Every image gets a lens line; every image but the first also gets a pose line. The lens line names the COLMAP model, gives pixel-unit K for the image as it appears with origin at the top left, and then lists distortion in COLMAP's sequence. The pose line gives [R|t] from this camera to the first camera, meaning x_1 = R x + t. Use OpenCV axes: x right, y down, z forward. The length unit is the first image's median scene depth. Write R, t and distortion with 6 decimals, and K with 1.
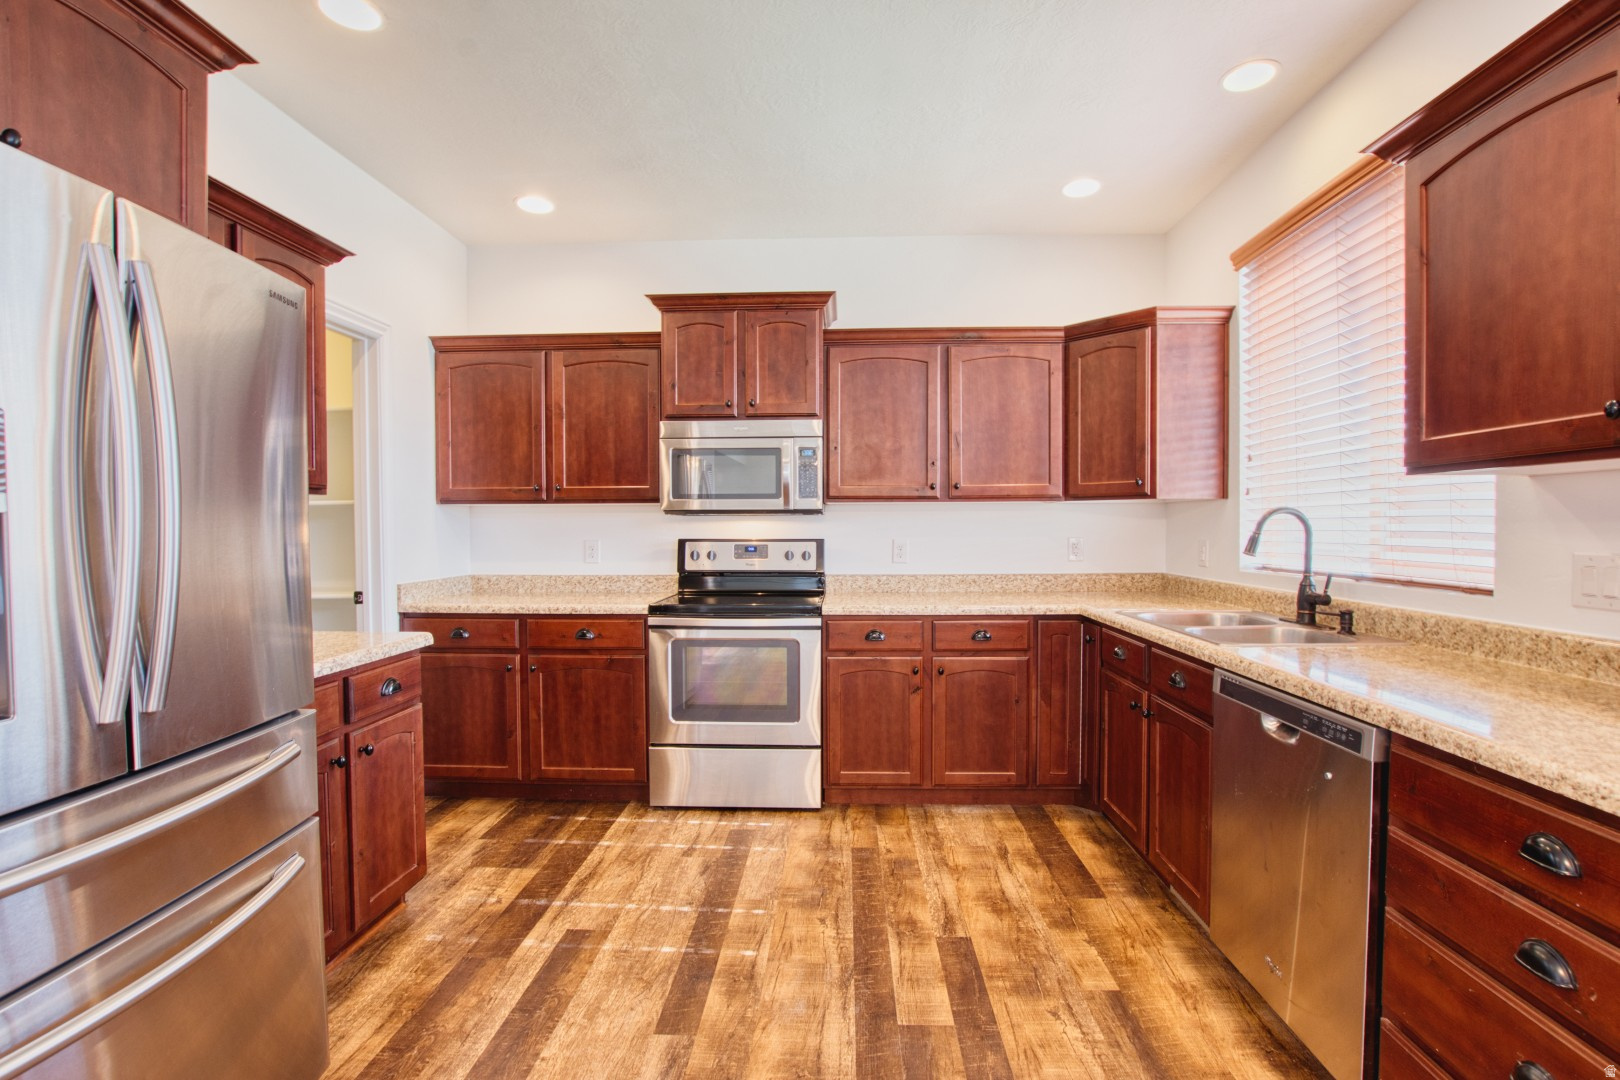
lens RADIAL K [[717.9, 0, 816.2], [0, 717.9, 544.5], [0, 0, 1]] dist [-0.027017, 0.004530]
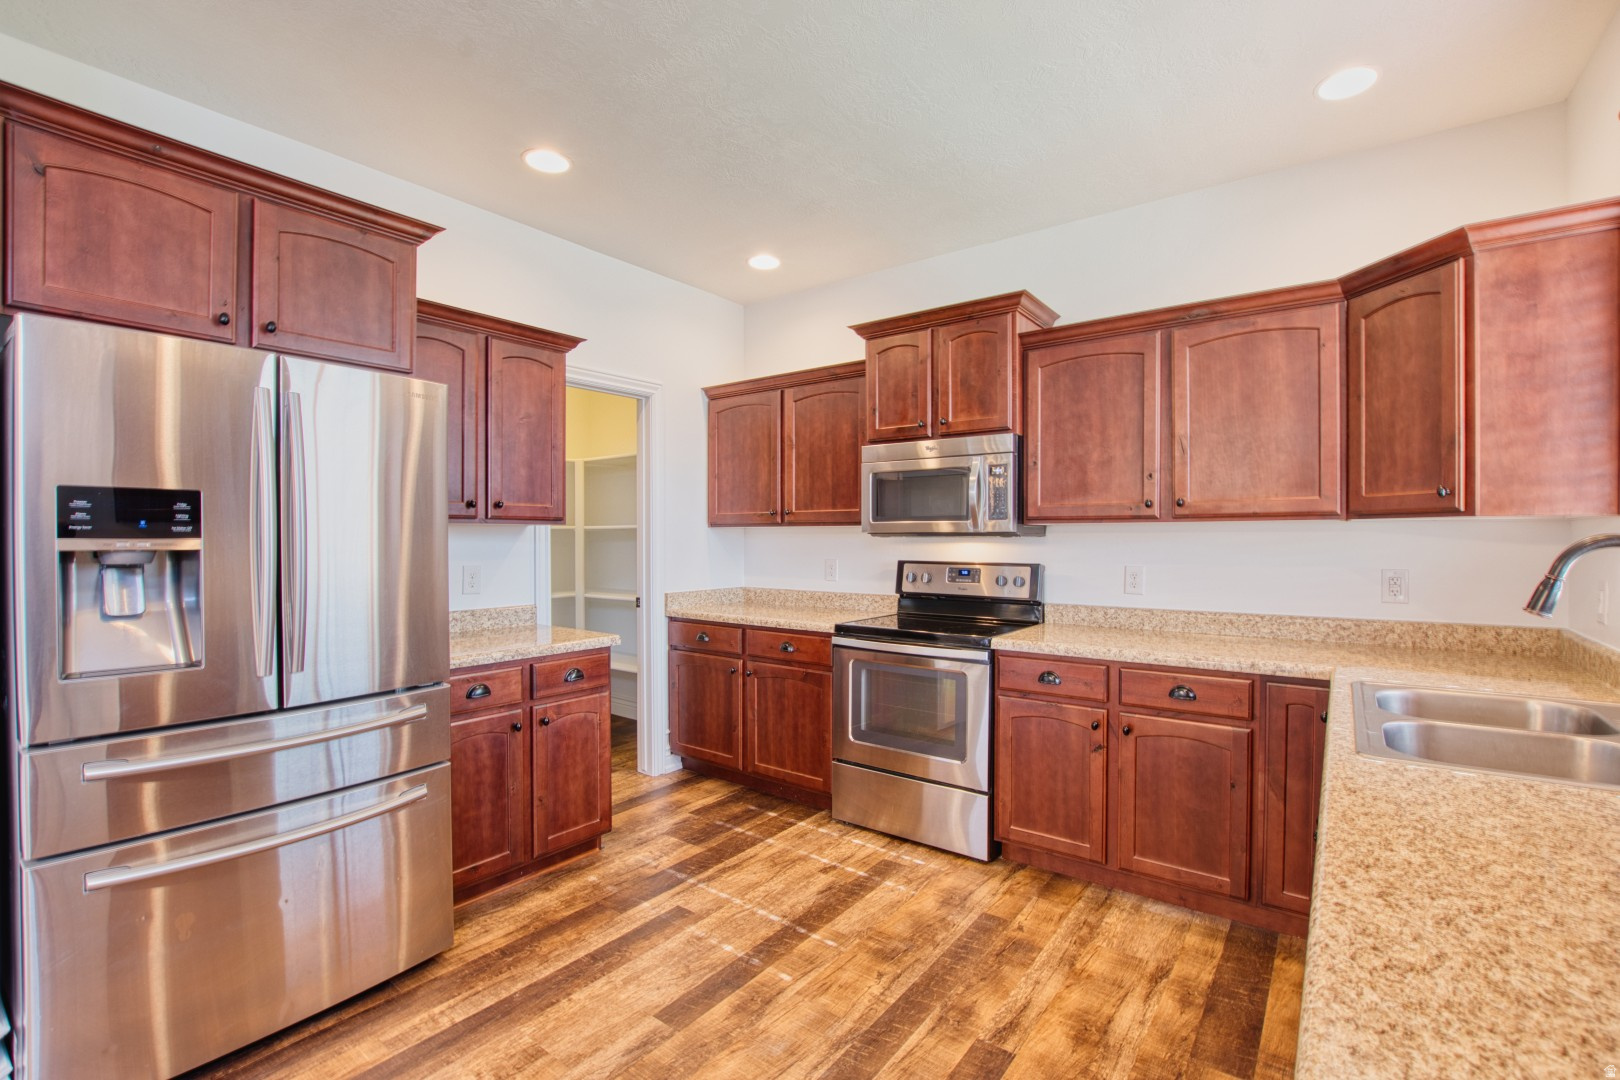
lens RADIAL K [[717.9, 0, 820.3], [0, 717.9, 544.4], [0, 0, 1]] dist [-0.027017, 0.004530]
pose [[0.825009, 0.009445, -0.565040, 0.338773], [-0.018198, 0.999786, -0.009859, -0.021044], [0.564826, 0.018417, 0.825004, 0.124856]]
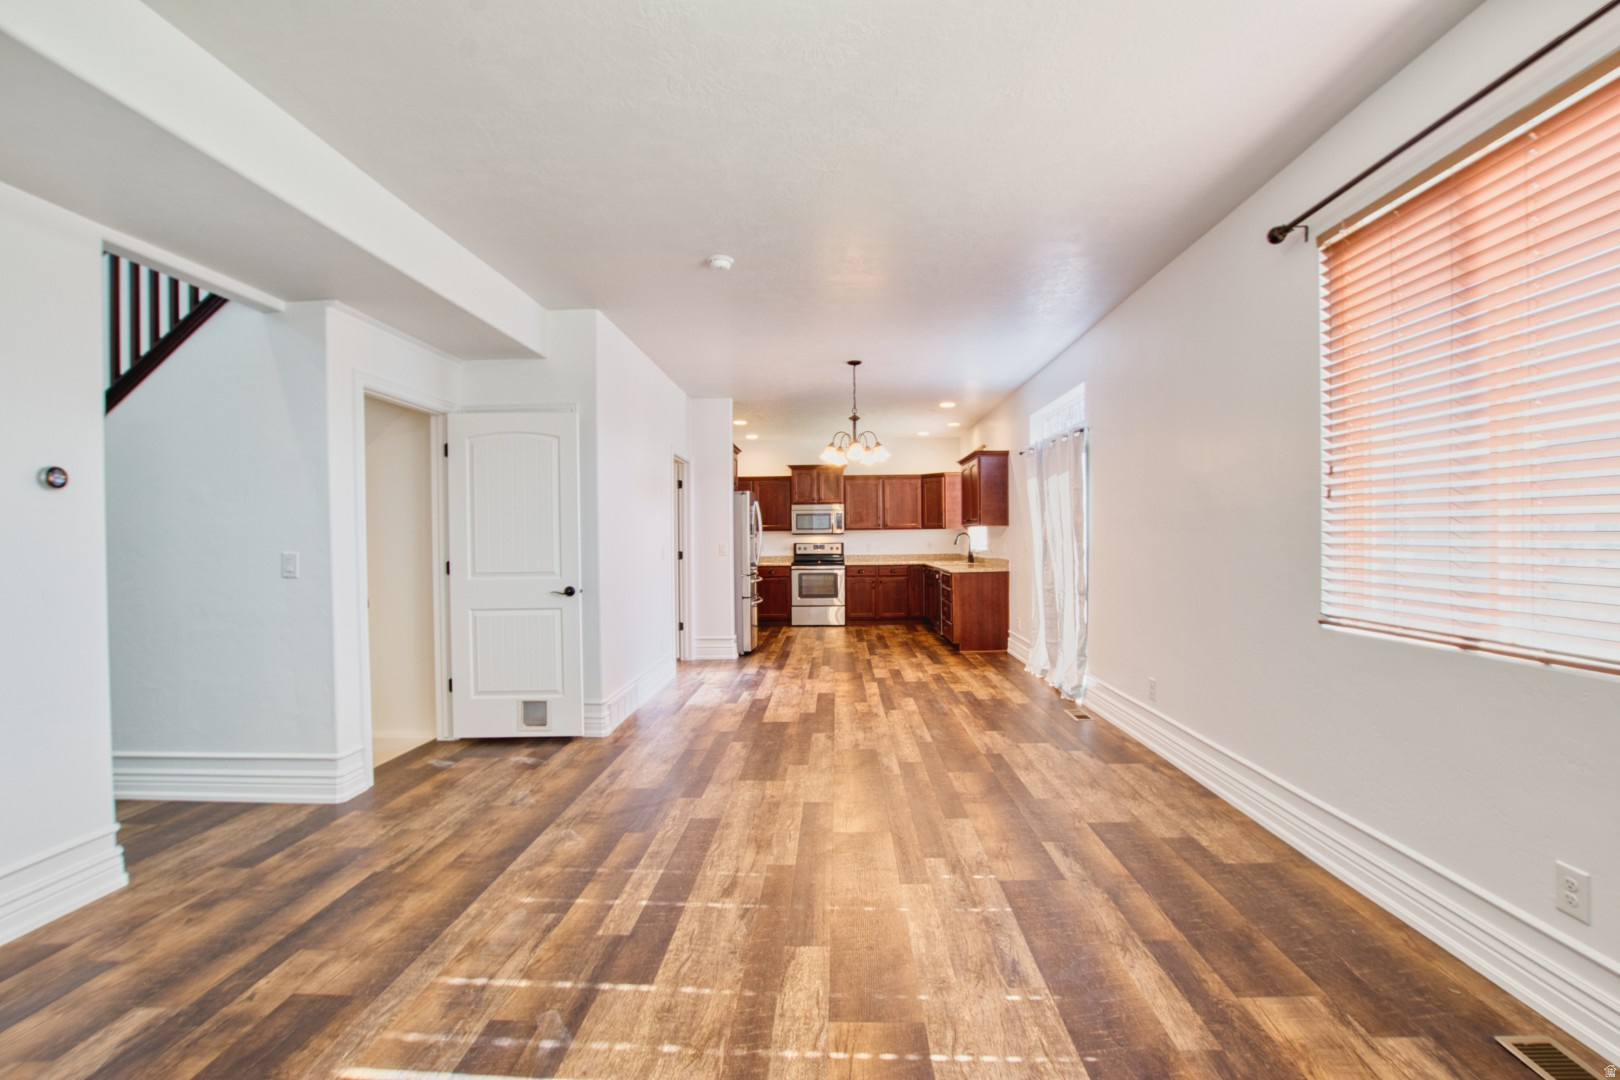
lens RADIAL K [[717.9, 0, 808.1], [0, 717.9, 541.9], [0, 0, 1]] dist [-0.027017, 0.004530]
pose [[0.999972, -0.007415, -0.001167, -0.151644], [0.007379, 0.999585, -0.027828, 0.081337], [0.001373, 0.027819, 0.999612, -2.252988]]
